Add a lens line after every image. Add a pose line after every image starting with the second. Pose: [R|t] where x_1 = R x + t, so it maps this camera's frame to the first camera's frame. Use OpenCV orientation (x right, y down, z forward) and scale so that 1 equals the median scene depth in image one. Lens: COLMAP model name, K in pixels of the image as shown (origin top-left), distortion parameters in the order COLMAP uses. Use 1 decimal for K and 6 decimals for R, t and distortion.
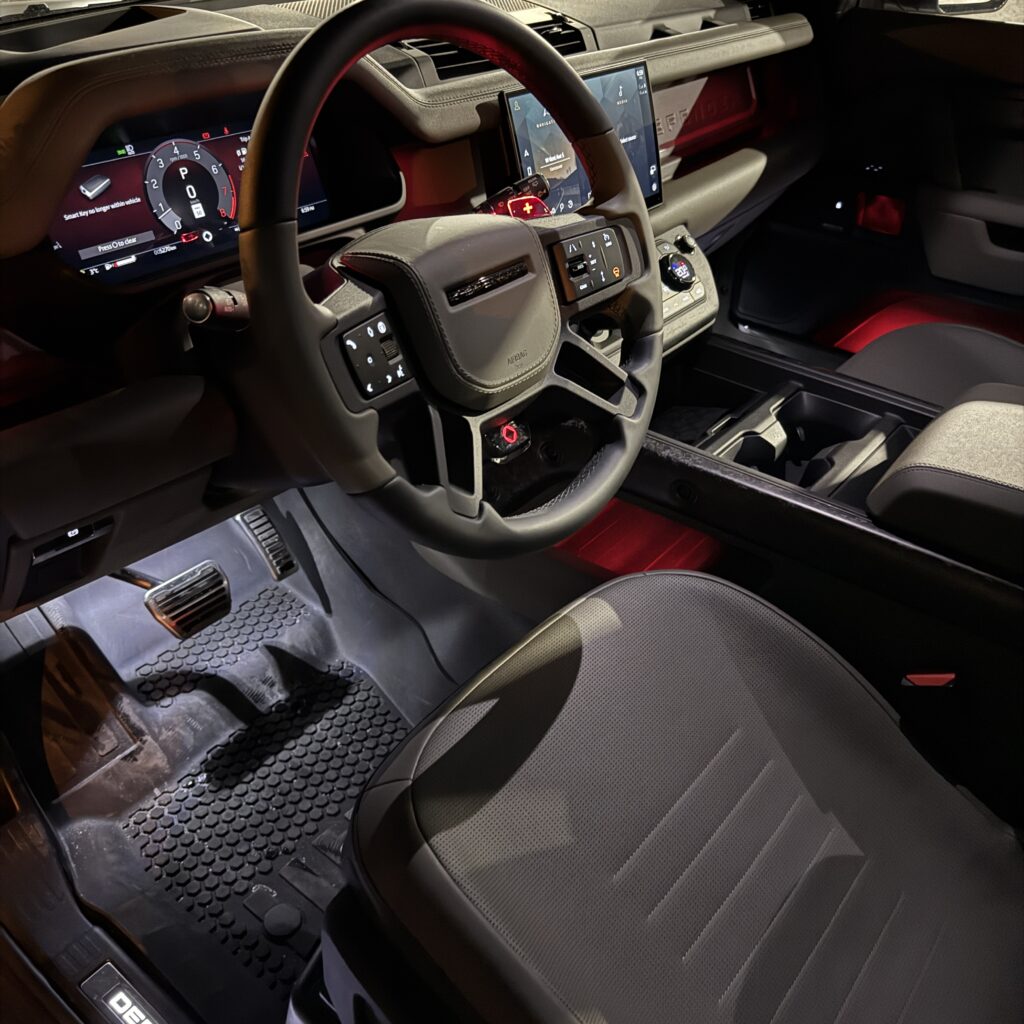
lens RADIAL K [[948.7, 0, 516.8], [0, 948.7, 516.9], [0, 0, 1]] dist [0.130322, -0.212848]
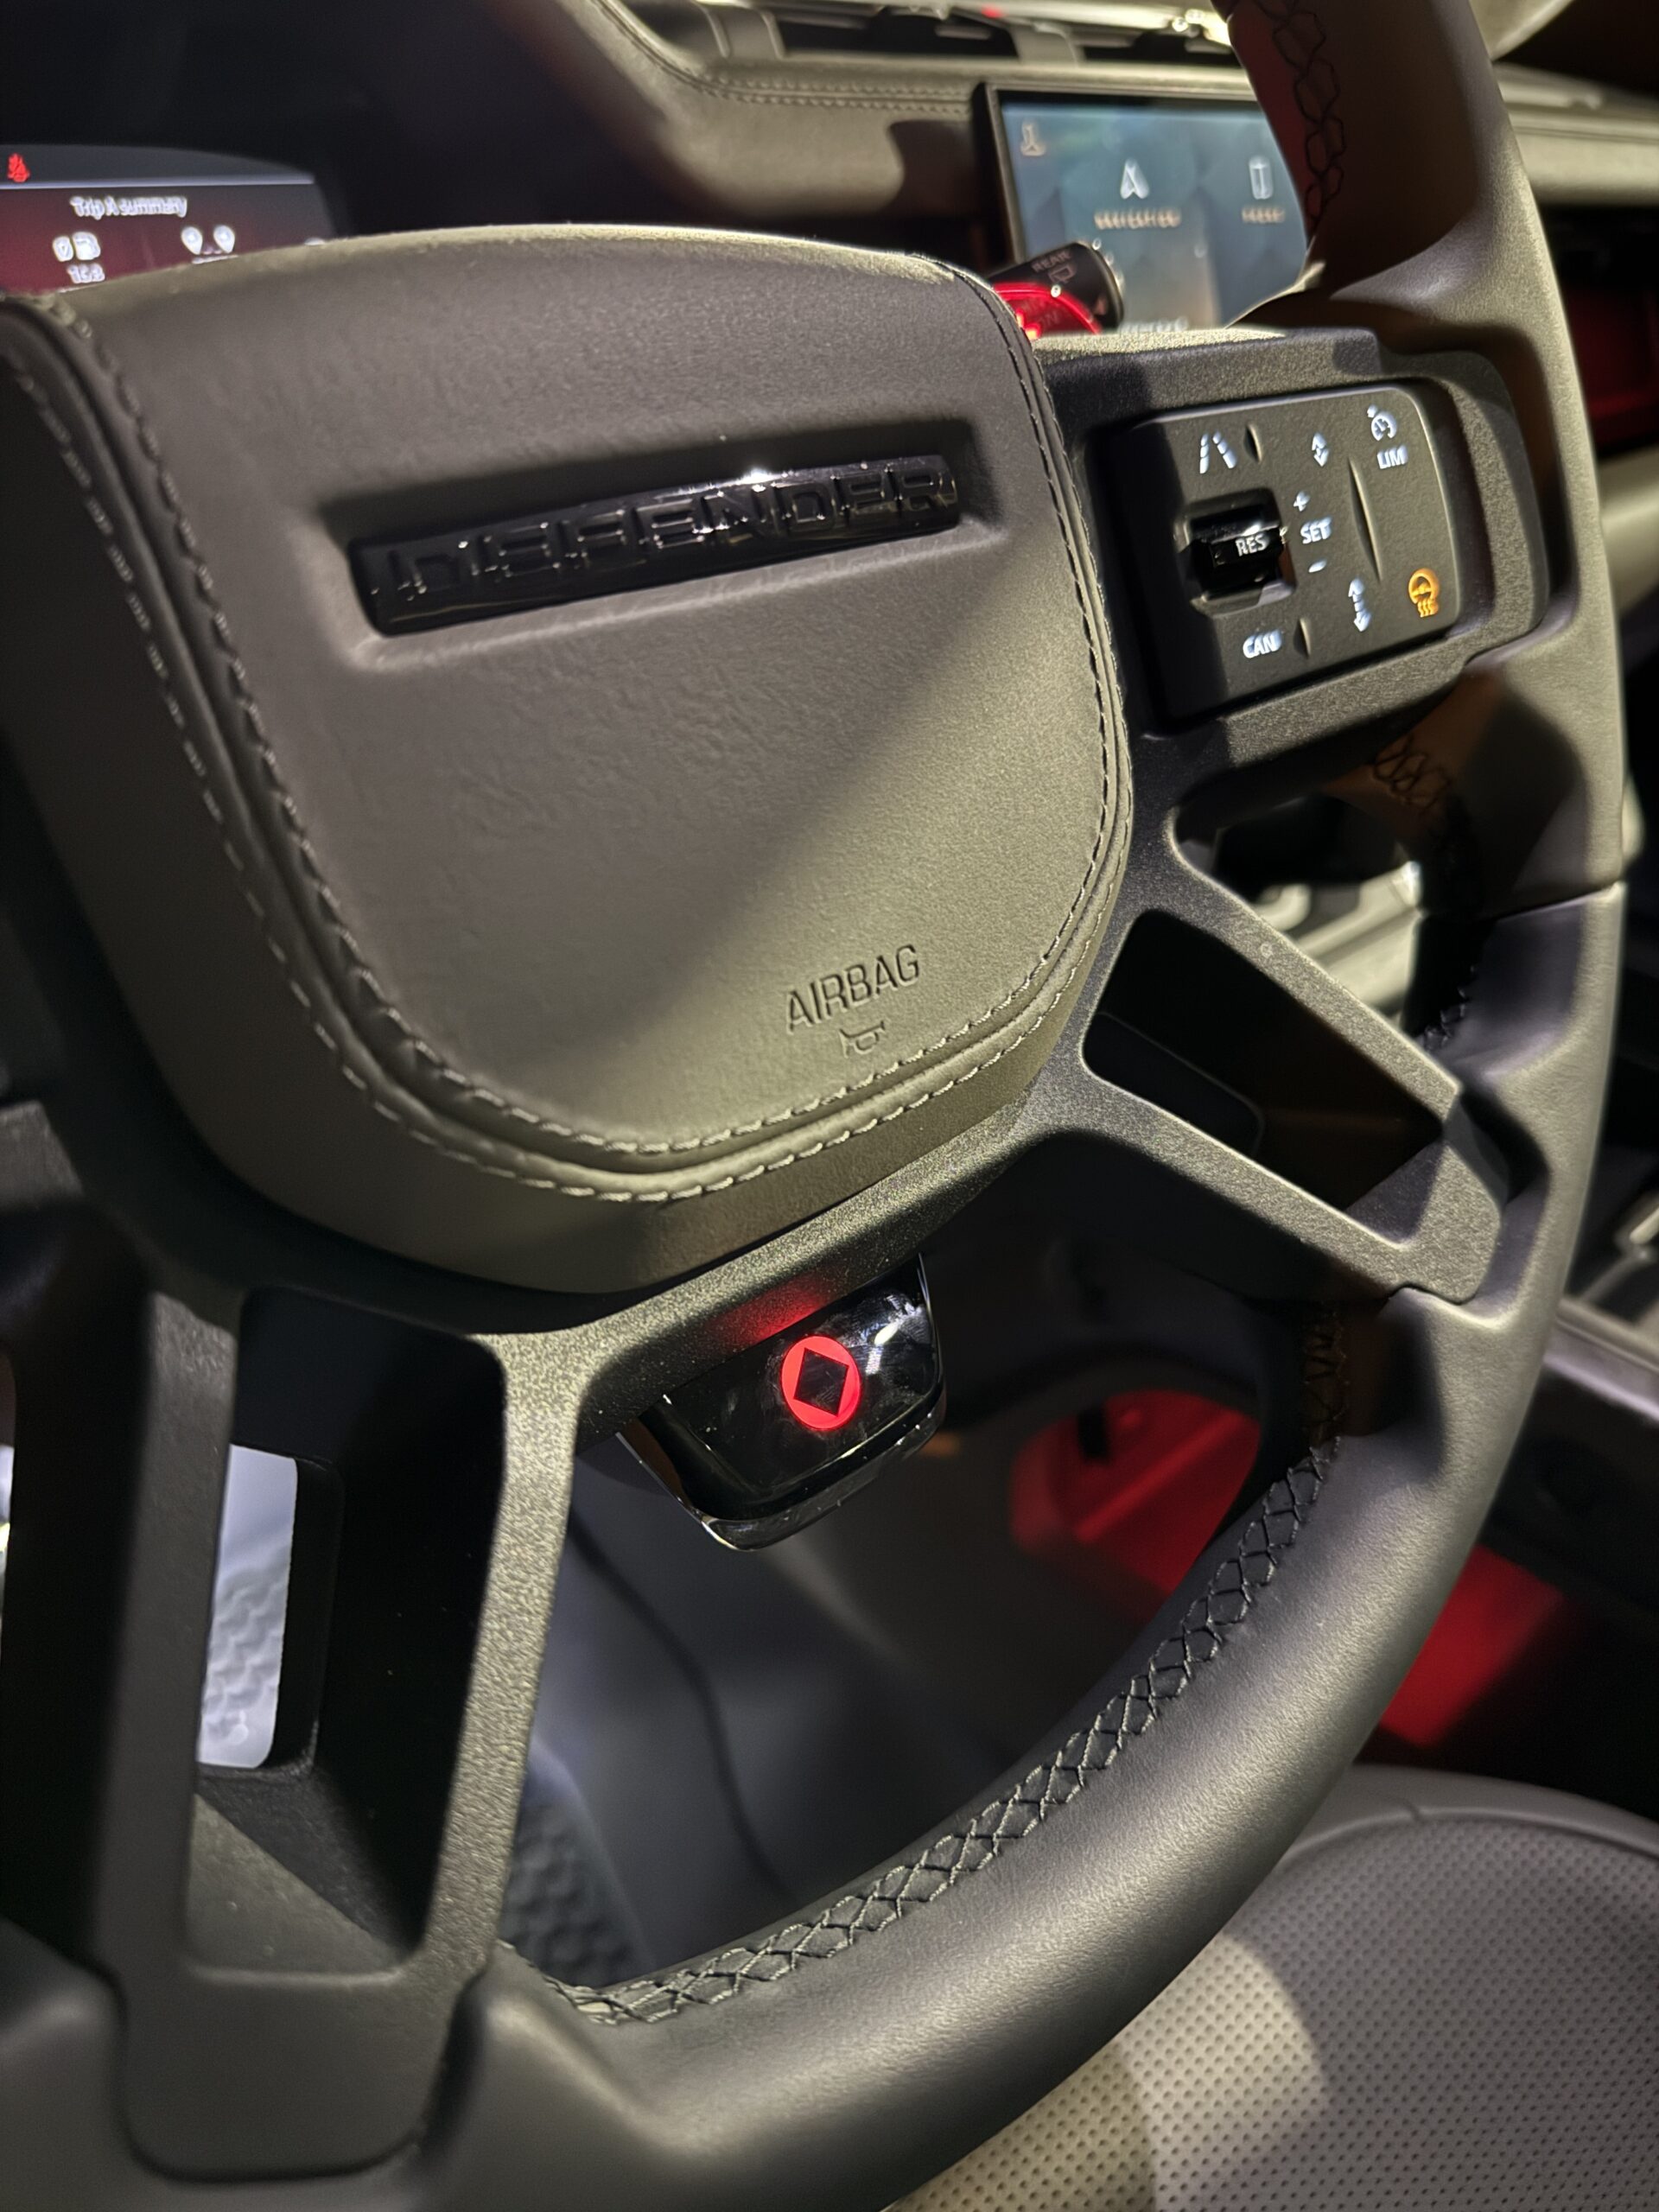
lens RADIAL K [[1584.3, 0, 829.5], [0, 1584.3, 1106.0], [0, 0, 1]] dist [-0.006041, -0.005777]
pose [[0.986716, 0.059731, -0.151072, 0.036379], [-0.069520, 0.995752, -0.060365, -0.118324], [0.146825, 0.070066, 0.986678, 0.664839]]
